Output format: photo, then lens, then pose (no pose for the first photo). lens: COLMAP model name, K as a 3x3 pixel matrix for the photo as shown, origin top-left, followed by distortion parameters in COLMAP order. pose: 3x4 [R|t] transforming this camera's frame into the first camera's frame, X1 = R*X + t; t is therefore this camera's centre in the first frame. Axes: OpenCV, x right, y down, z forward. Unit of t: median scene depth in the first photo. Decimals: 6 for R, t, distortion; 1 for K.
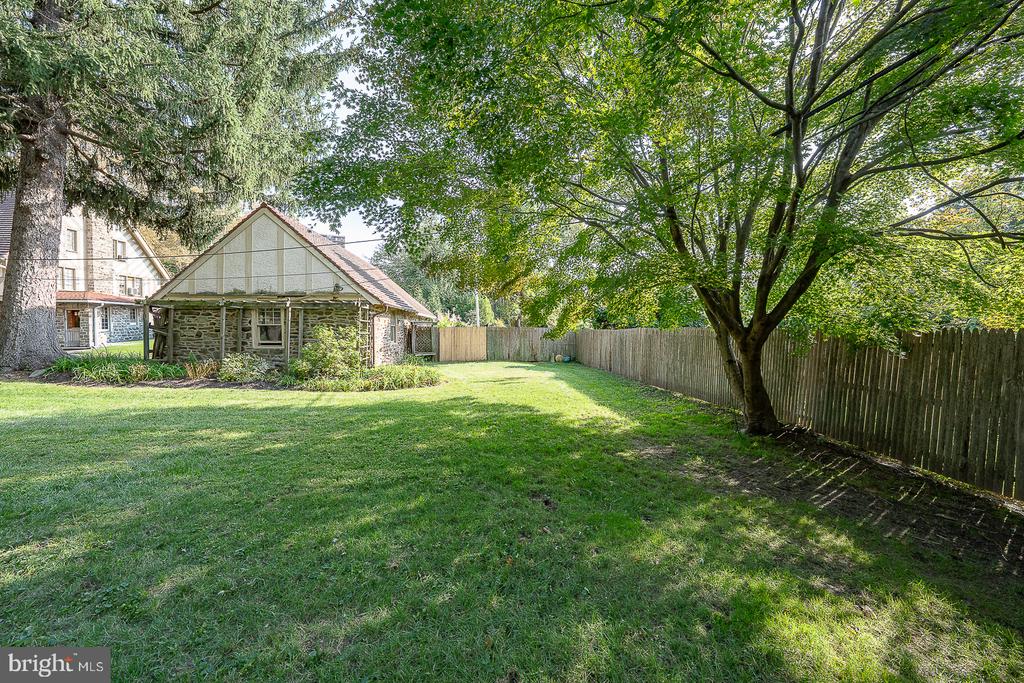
lens RADIAL K [[353.4, 0, 513.1], [0, 353.4, 337.9], [0, 0, 1]] dist [-0.029581, 0.007224]
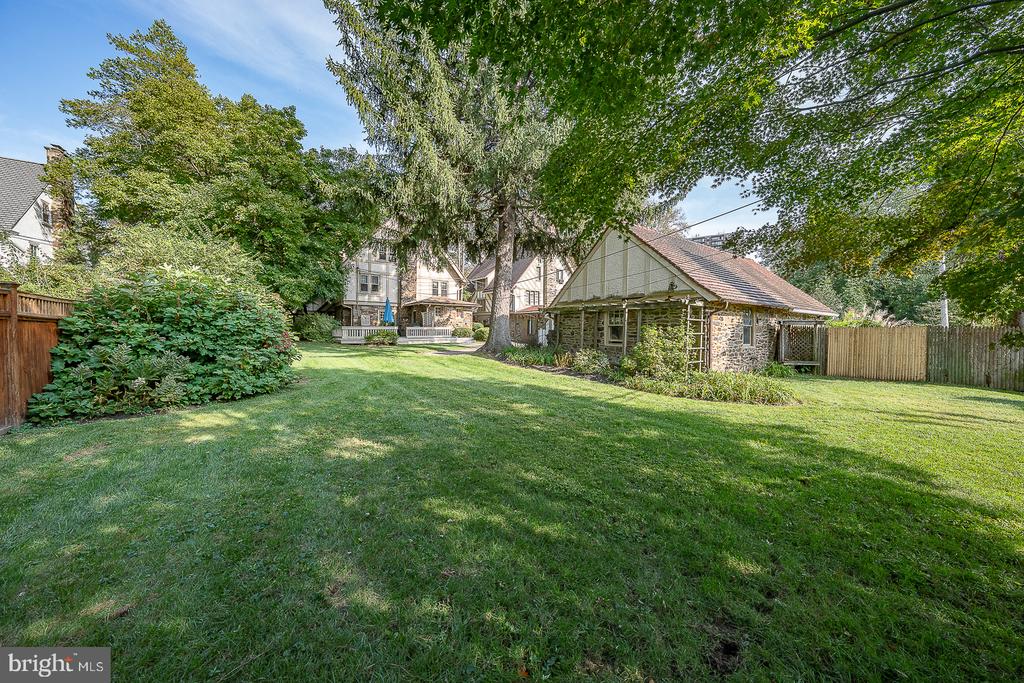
lens RADIAL K [[353.4, 0, 513.1], [0, 353.4, 337.9], [0, 0, 1]] dist [-0.029581, 0.007224]
pose [[0.511022, 0.019316, -0.859351, 0.108672], [-0.025882, 0.999640, 0.007079, 0.003749], [0.859178, 0.018624, 0.511338, 0.137380]]
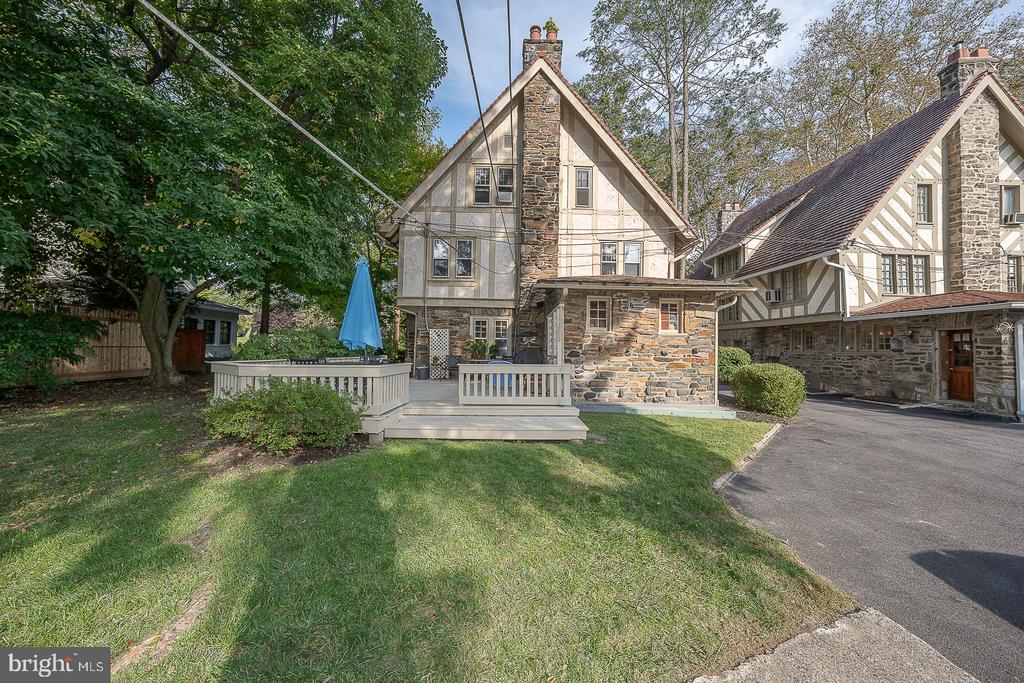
lens RADIAL K [[353.4, 0, 513.1], [0, 353.4, 337.9], [0, 0, 1]] dist [-0.029581, 0.007224]
pose [[-0.065591, -0.030666, -0.997375, -1.335159], [-0.039939, 0.998807, -0.028084, -0.058230], [0.997047, 0.037992, -0.066738, 0.744176]]
